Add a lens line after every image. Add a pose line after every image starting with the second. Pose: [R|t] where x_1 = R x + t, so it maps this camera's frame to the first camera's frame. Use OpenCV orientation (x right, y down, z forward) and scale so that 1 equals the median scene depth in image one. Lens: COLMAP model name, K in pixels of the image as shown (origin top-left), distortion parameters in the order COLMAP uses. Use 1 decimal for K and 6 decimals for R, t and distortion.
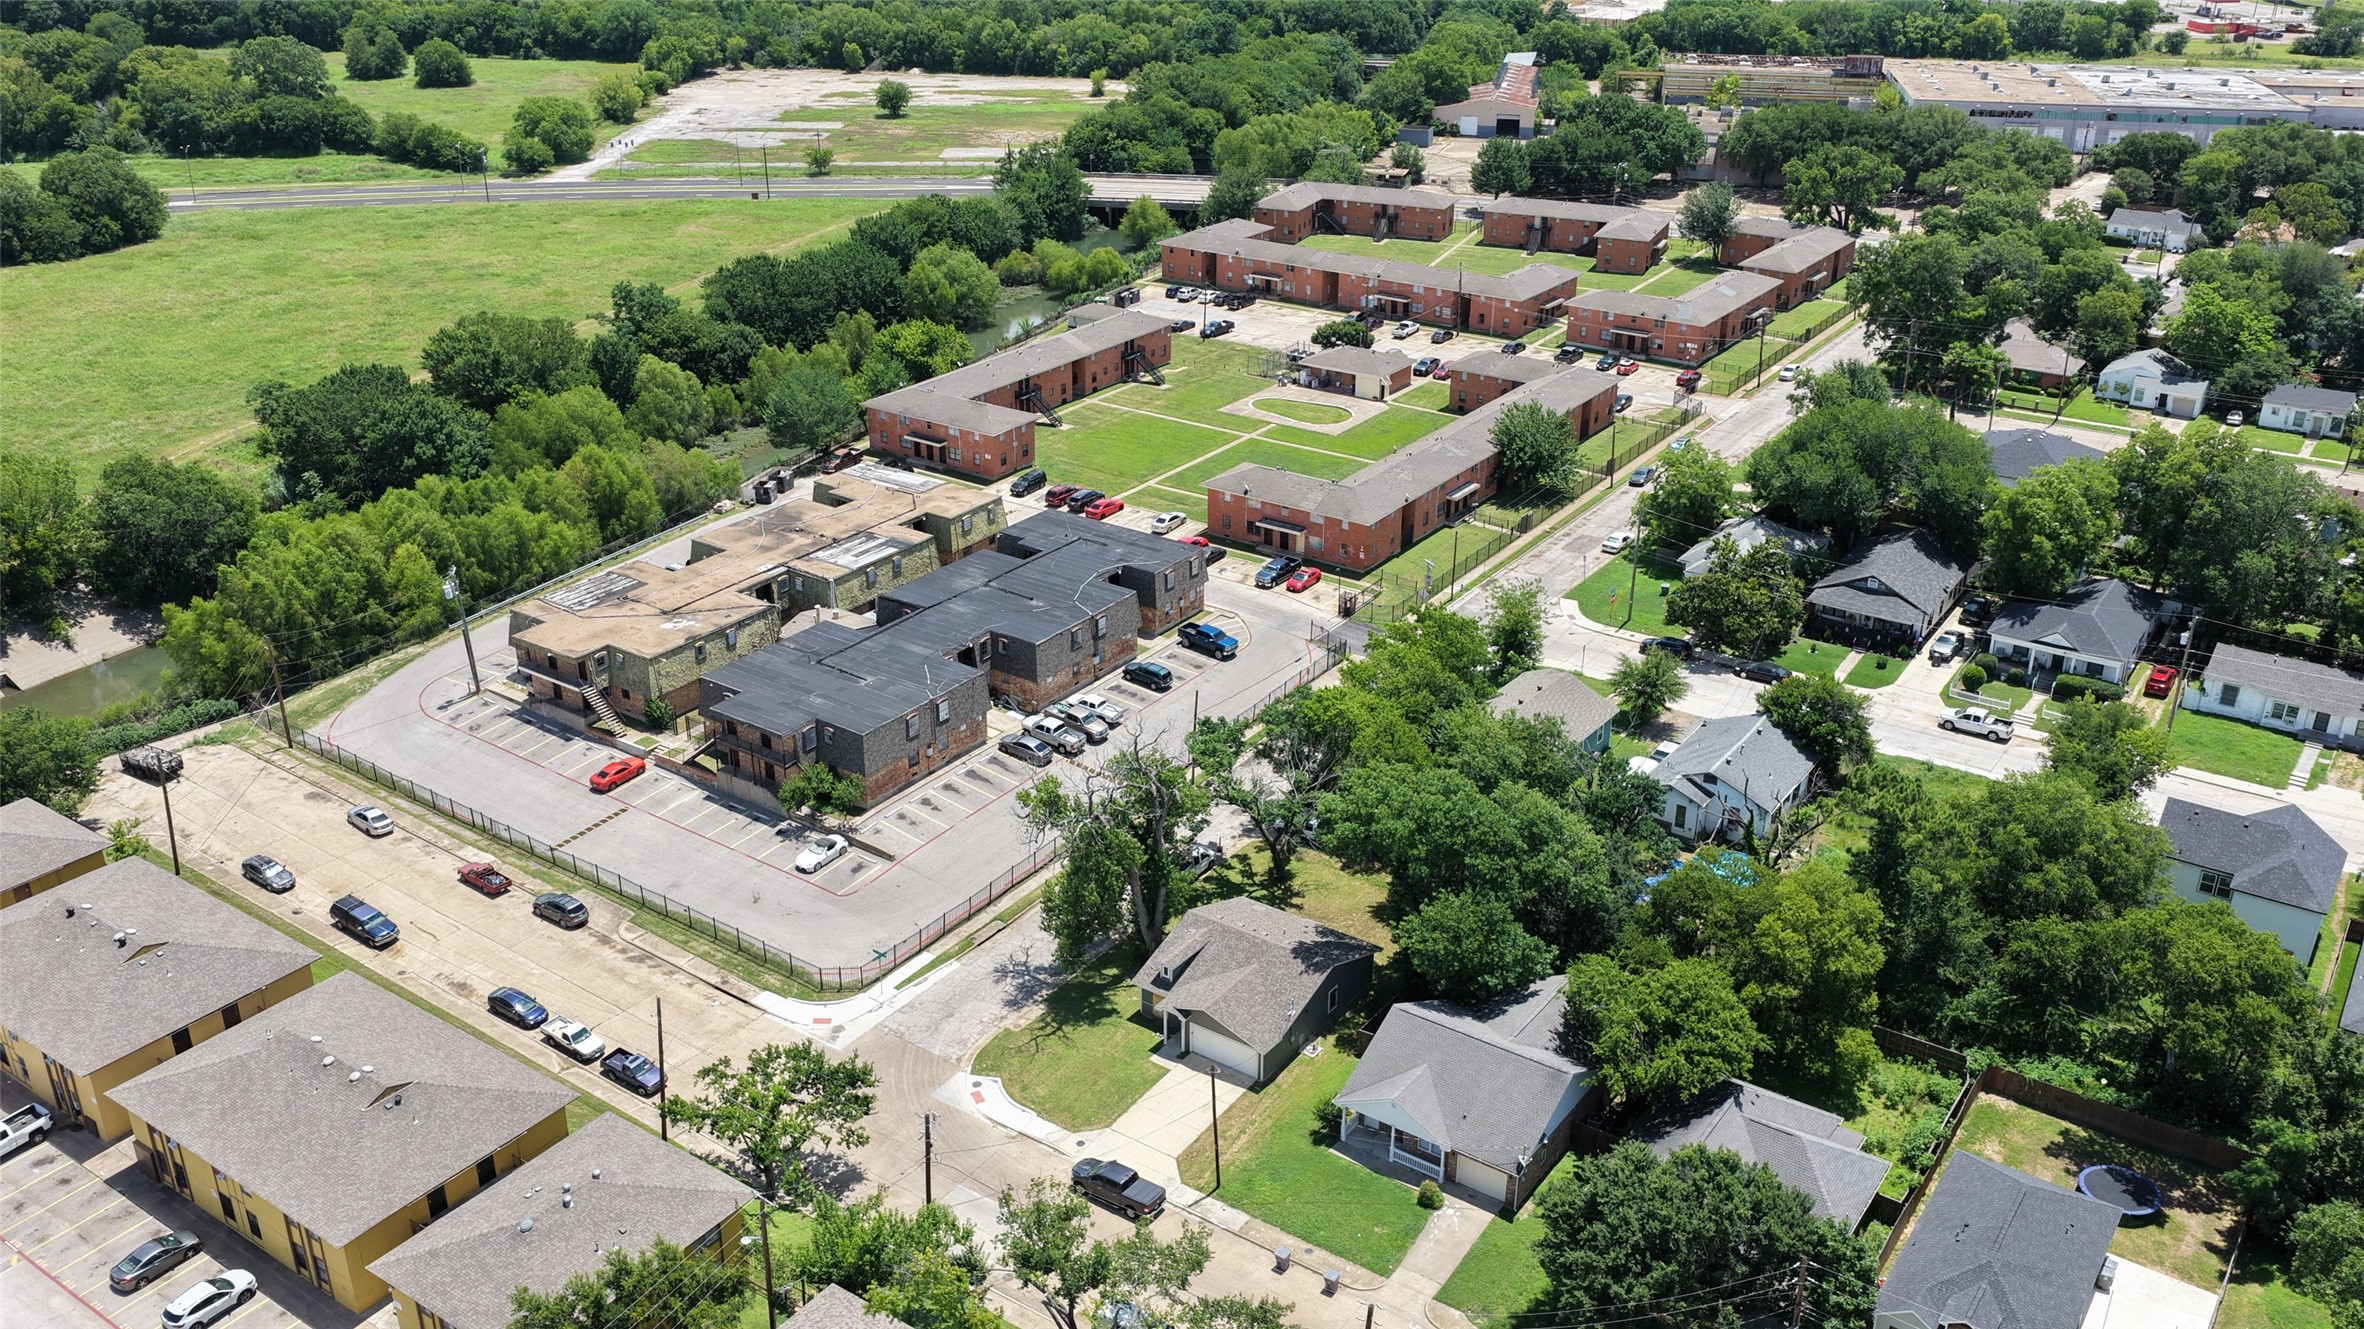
lens RADIAL K [[1961.3, 0, 1185.1], [0, 1961.3, 664.0], [0, 0, 1]] dist [-0.016555, 0.041835]
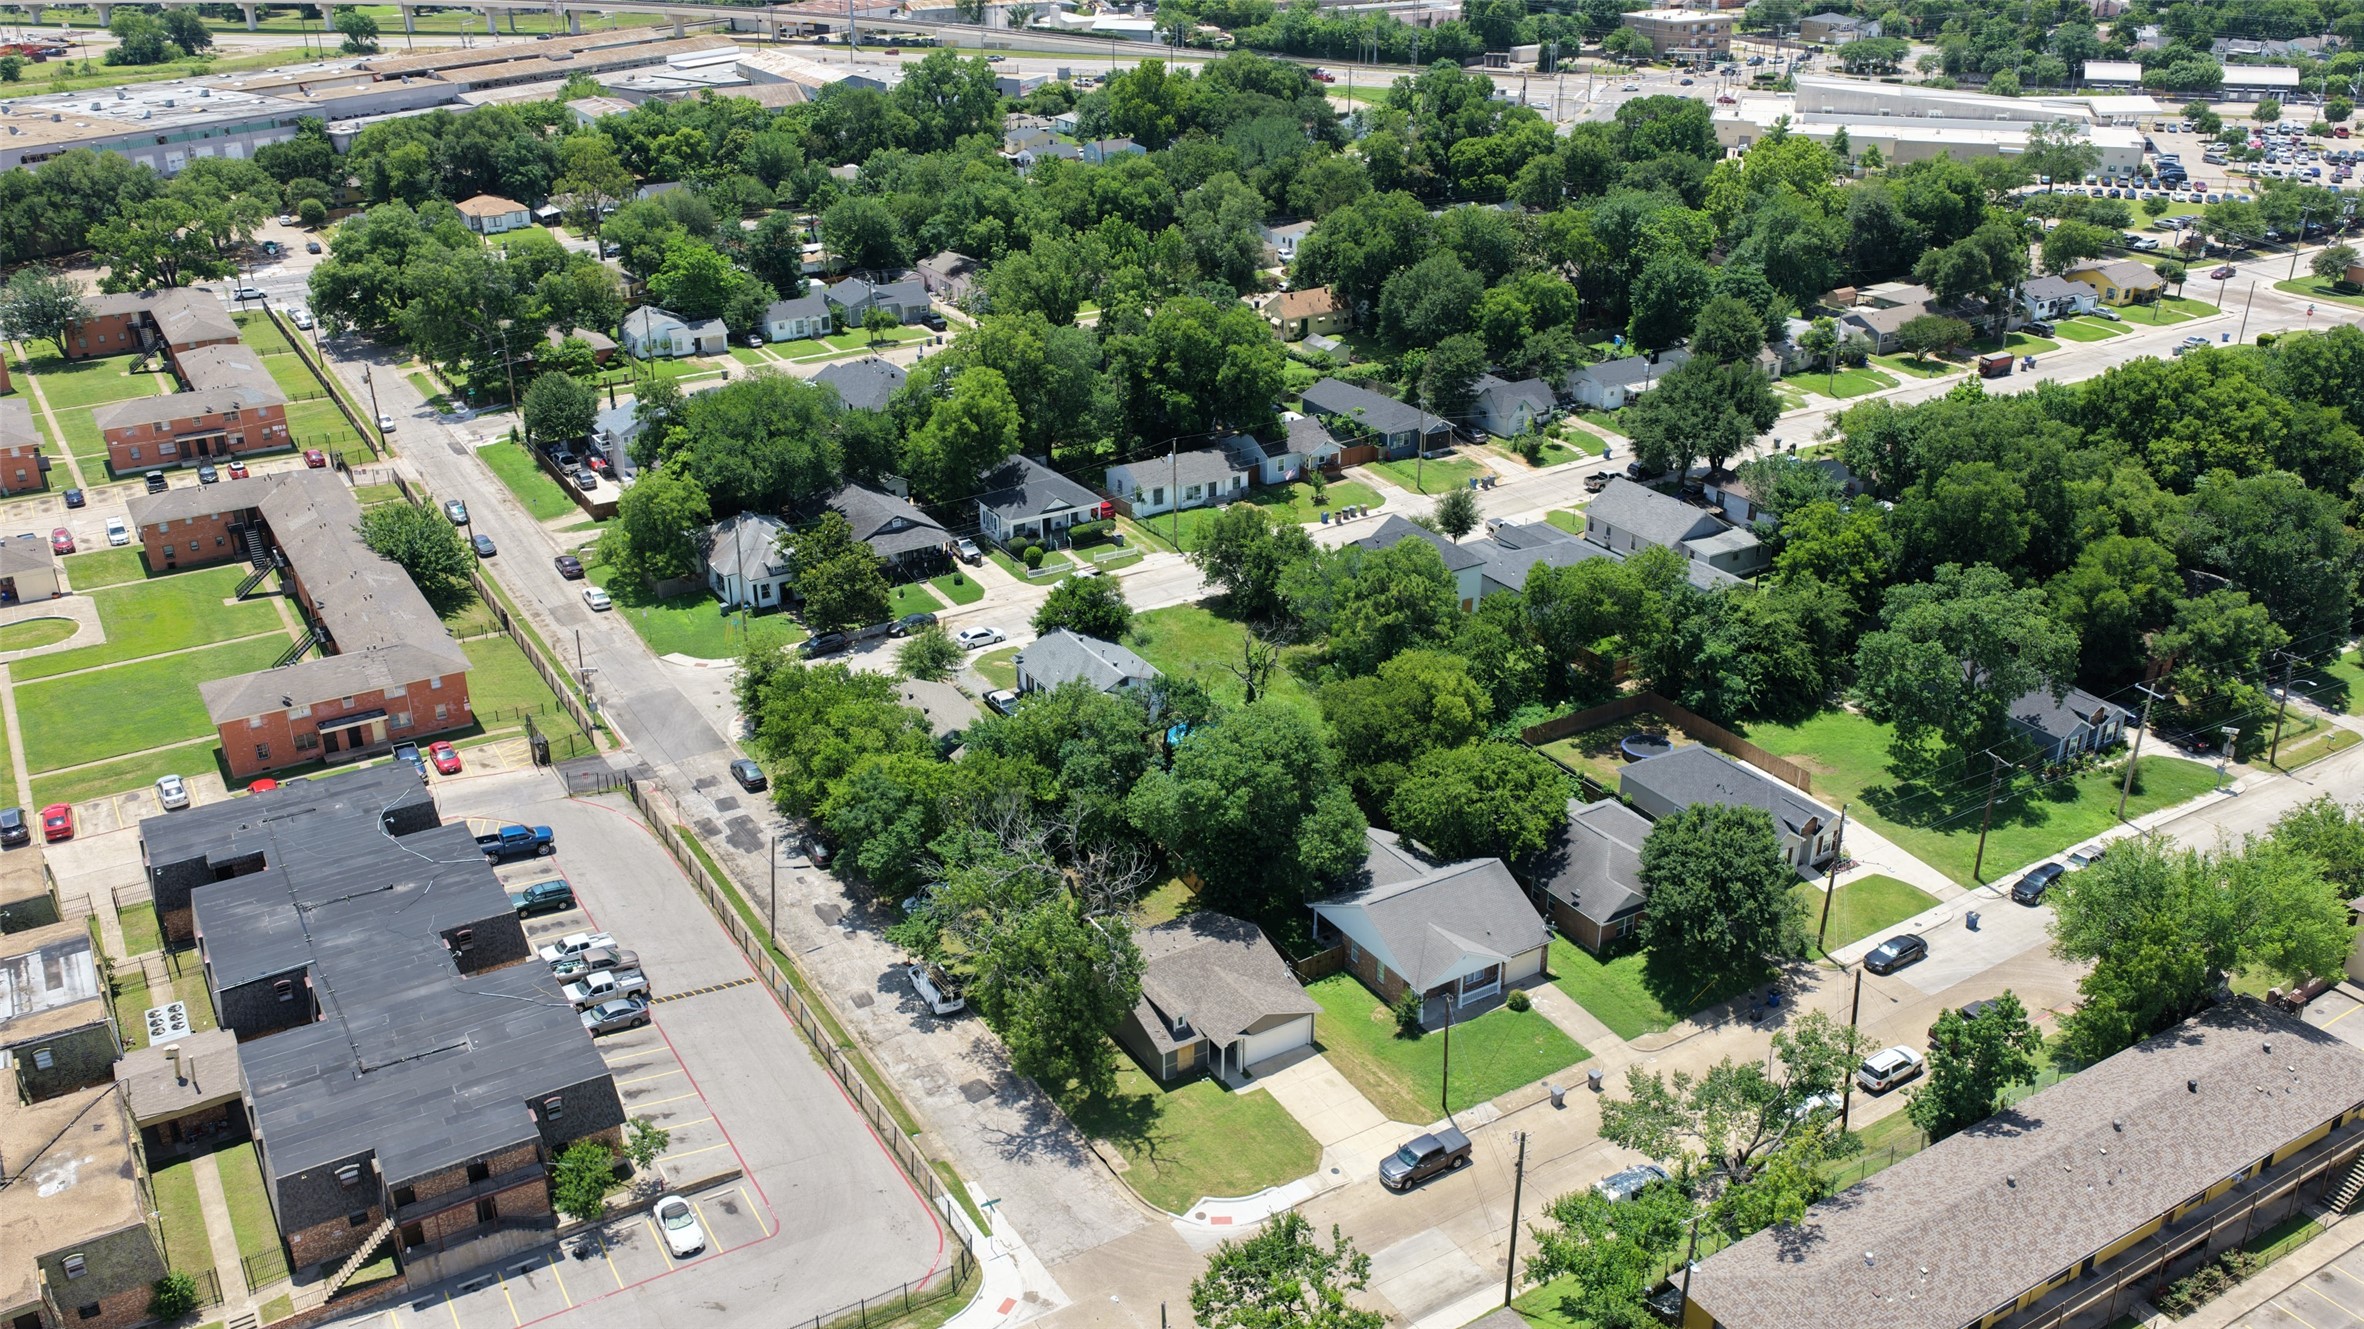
lens RADIAL K [[1961.3, 0, 1179.2], [0, 1961.3, 660.0], [0, 0, 1]] dist [-0.016555, 0.041835]
pose [[0.394811, -0.380366, 0.836329, -0.579792], [0.385925, 0.894736, 0.224744, -0.171022], [-0.833778, 0.234029, 0.500044, 0.359203]]
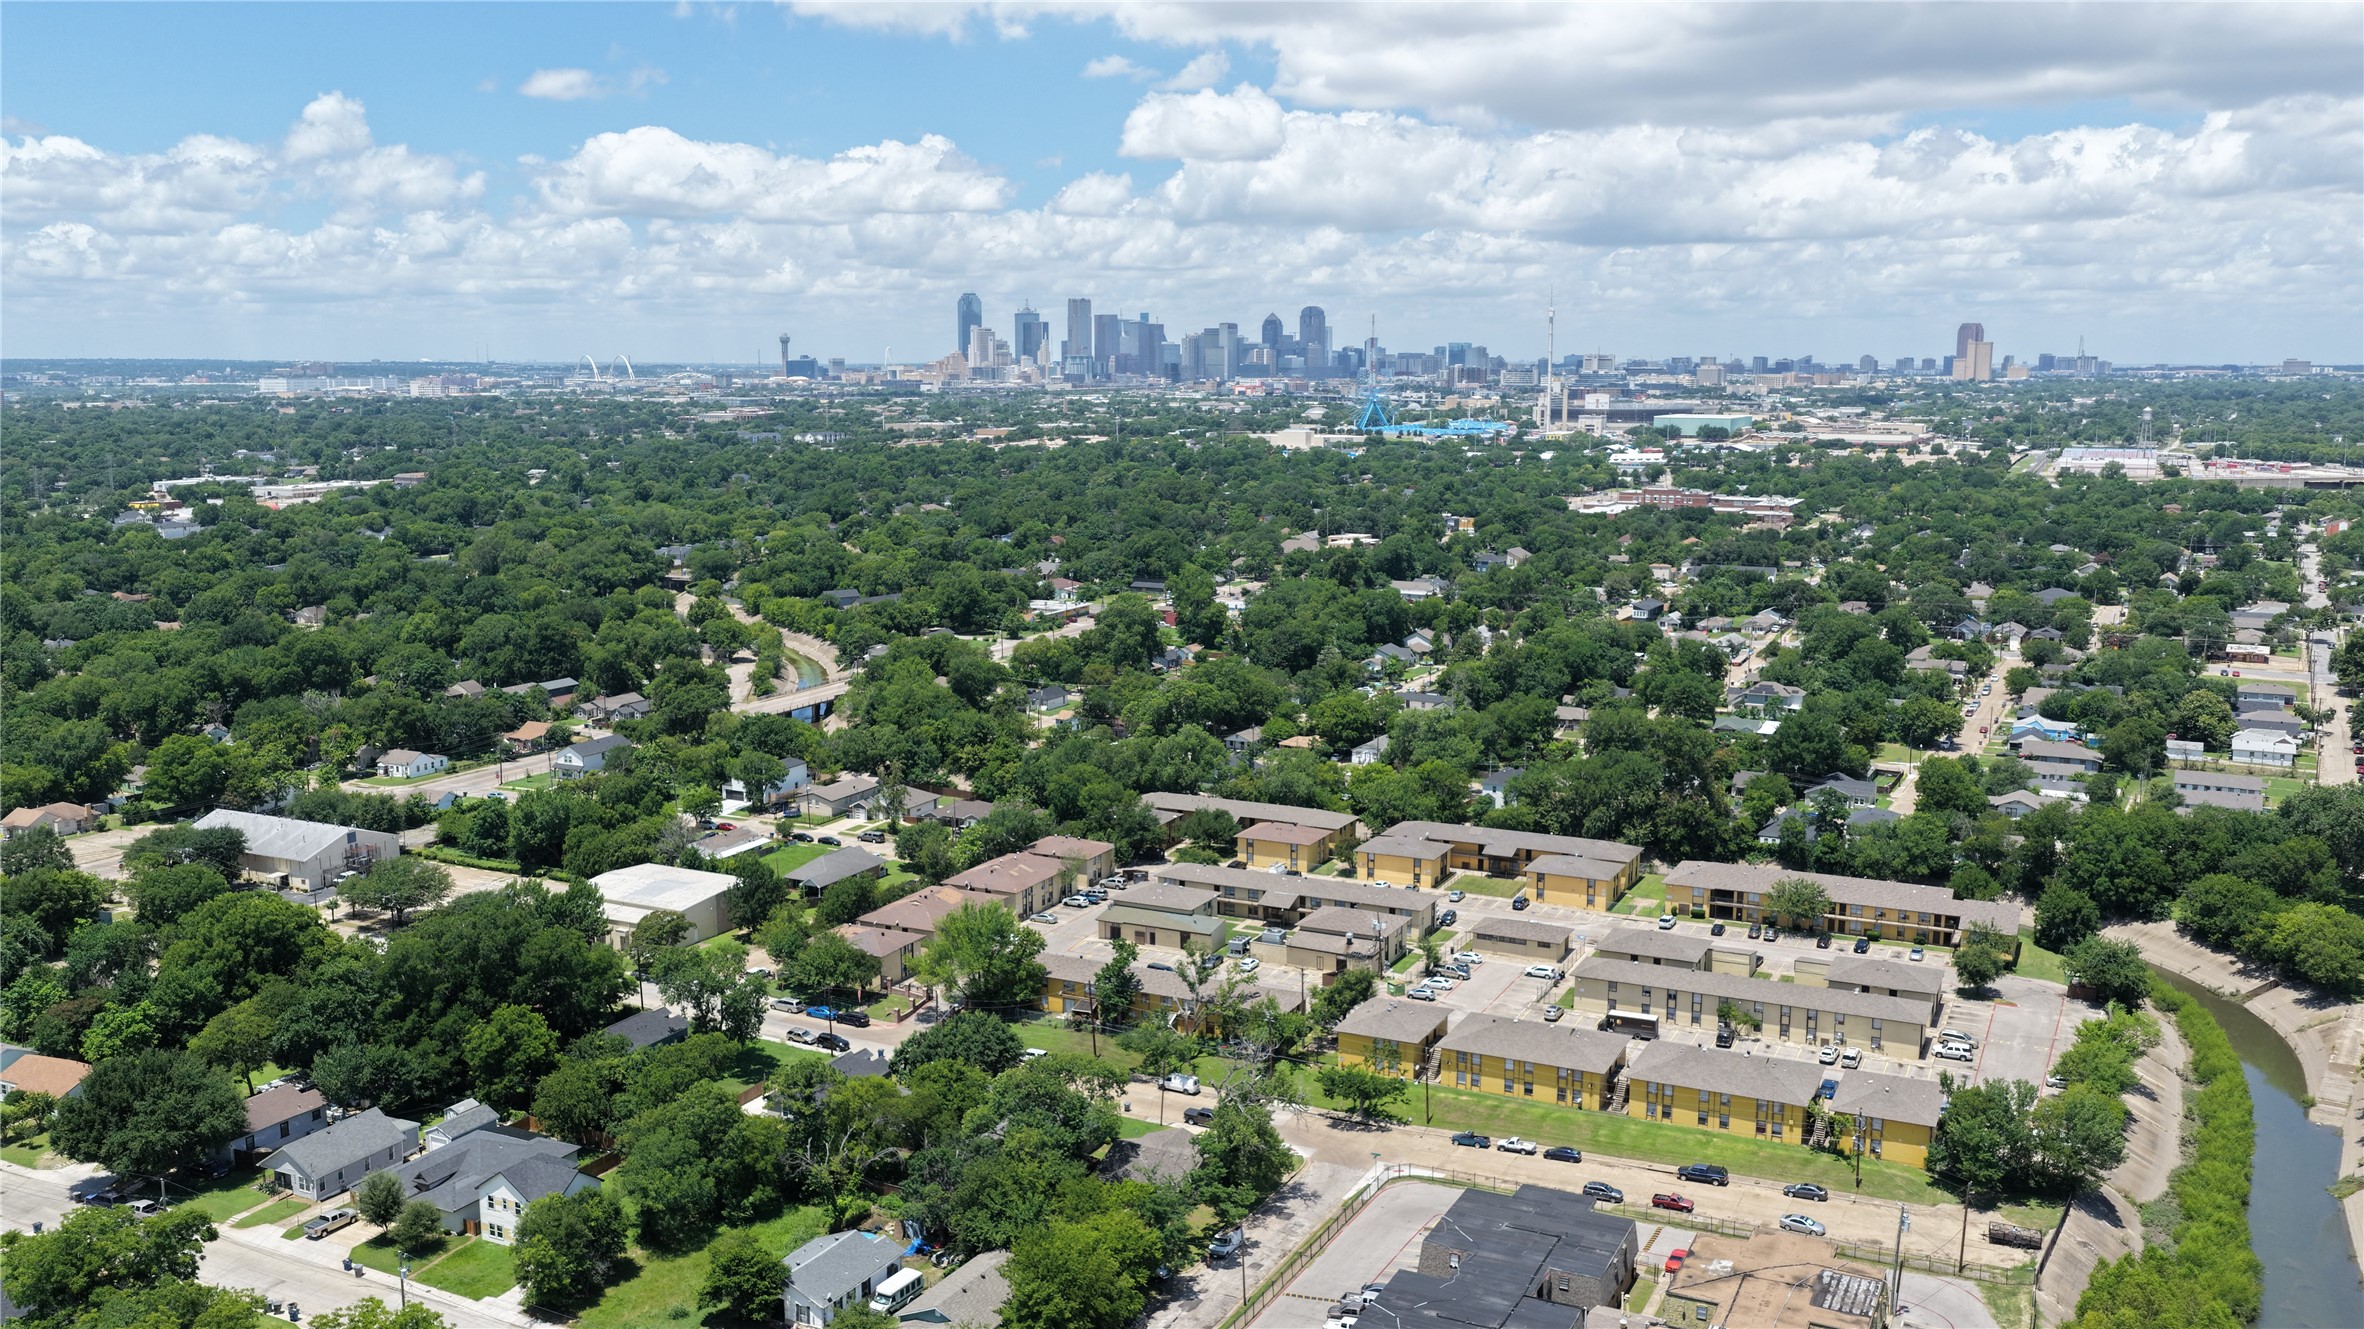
lens RADIAL K [[1961.3, 0, 1166.9], [0, 1961.3, 664.3], [0, 0, 1]] dist [-0.016555, 0.041835]
pose [[-0.989094, 0.020915, -0.145796, 0.215309], [-0.062226, 0.837853, 0.542338, -0.906844], [0.133498, 0.545495, -0.827413, 1.714041]]
